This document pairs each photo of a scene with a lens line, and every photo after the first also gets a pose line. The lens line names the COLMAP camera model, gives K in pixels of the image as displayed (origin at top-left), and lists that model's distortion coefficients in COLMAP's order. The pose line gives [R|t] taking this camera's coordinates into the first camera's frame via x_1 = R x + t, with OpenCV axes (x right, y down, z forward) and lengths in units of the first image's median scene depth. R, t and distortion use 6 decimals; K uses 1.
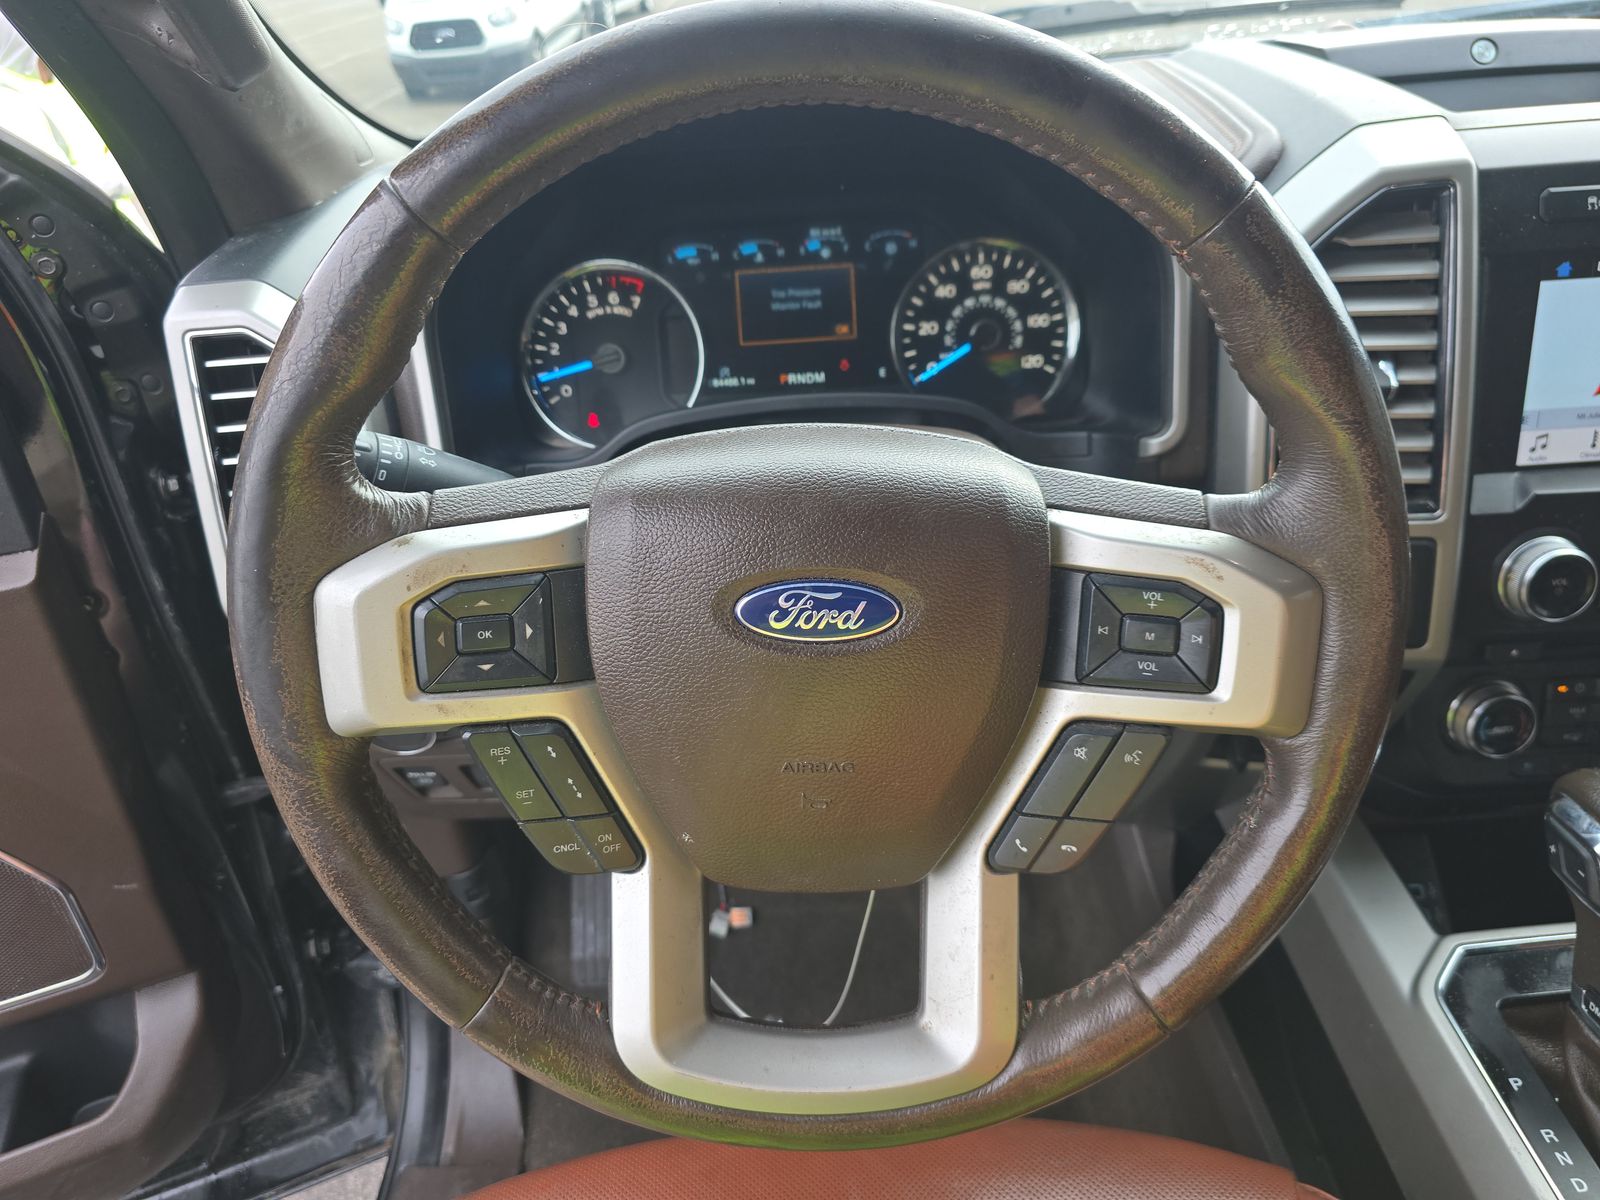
lens RADIAL K [[1088.0, 0, 793.3], [0, 1088.0, 596.8], [0, 0, 1]] dist [0.034879, -0.011122]
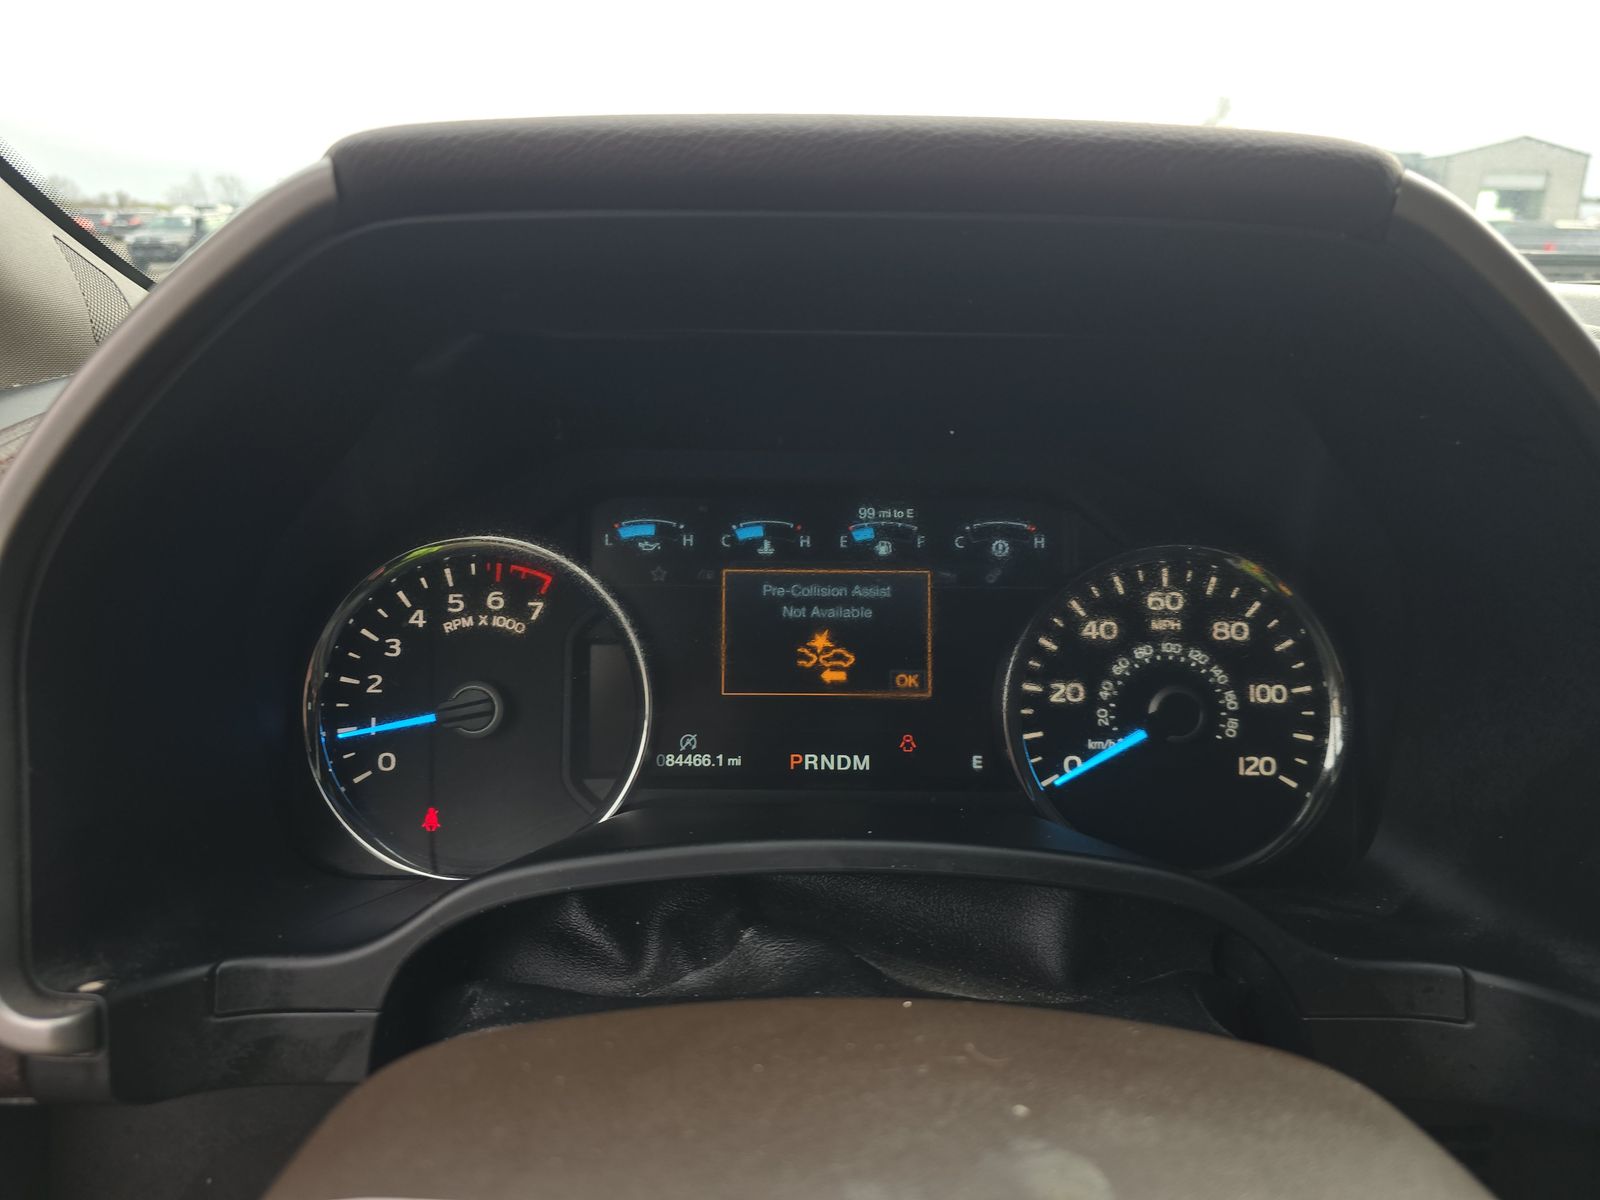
lens RADIAL K [[1088.0, 0, 801.8], [0, 1088.0, 600.9], [0, 0, 1]] dist [0.034879, -0.011122]
pose [[0.997531, 0.067510, 0.019345, -0.022064], [-0.060690, 0.967310, -0.246227, -0.148113], [-0.035335, 0.244445, 0.969019, 0.464851]]
